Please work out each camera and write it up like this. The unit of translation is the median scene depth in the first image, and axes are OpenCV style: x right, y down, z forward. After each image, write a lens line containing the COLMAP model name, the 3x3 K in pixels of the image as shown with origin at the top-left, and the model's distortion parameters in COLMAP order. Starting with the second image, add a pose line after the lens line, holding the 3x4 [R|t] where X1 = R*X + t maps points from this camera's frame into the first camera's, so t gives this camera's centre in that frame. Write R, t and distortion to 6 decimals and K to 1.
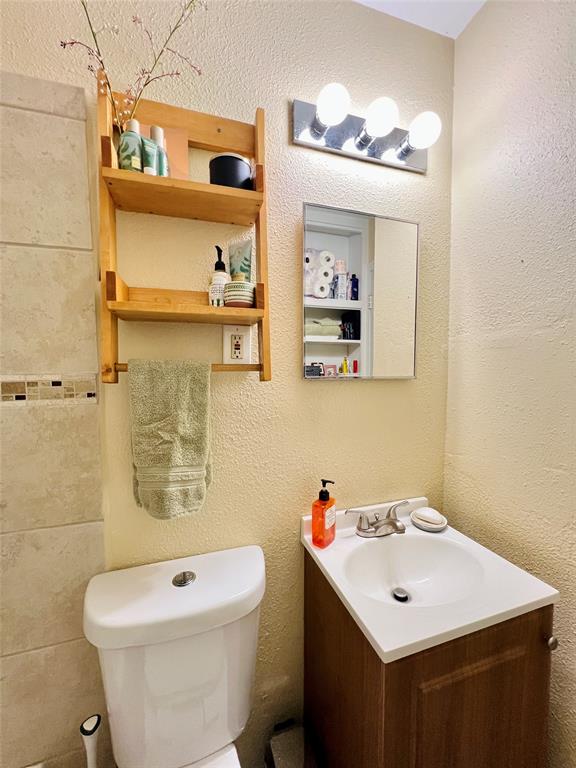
lens RADIAL K [[307.9, 0, 288.0], [0, 307.9, 384.0], [0, 0, 1]] dist [0.000480, -0.000144]
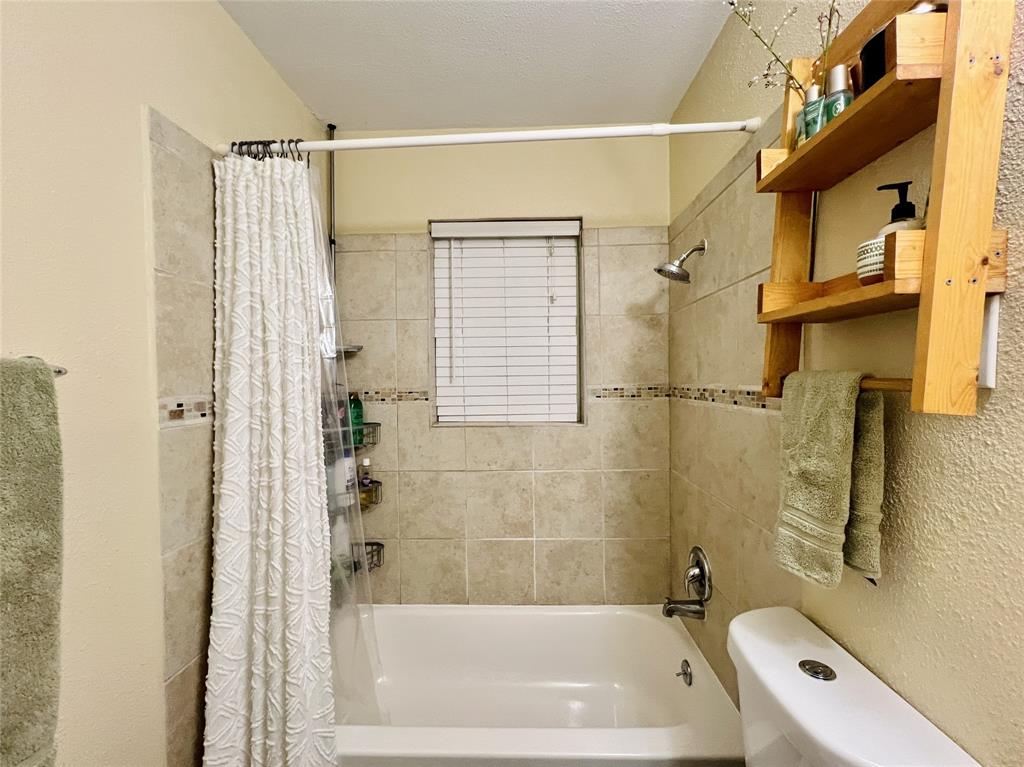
lens RADIAL K [[433.1, 0, 516.0], [0, 433.1, 385.8], [0, 0, 1]] dist [-0.001745, -0.000659]
pose [[-0.323656, 0.031943, -0.945635, 0.885403], [-0.039184, 0.998120, 0.047127, -0.066523], [0.945363, 0.052307, -0.321796, 0.644357]]
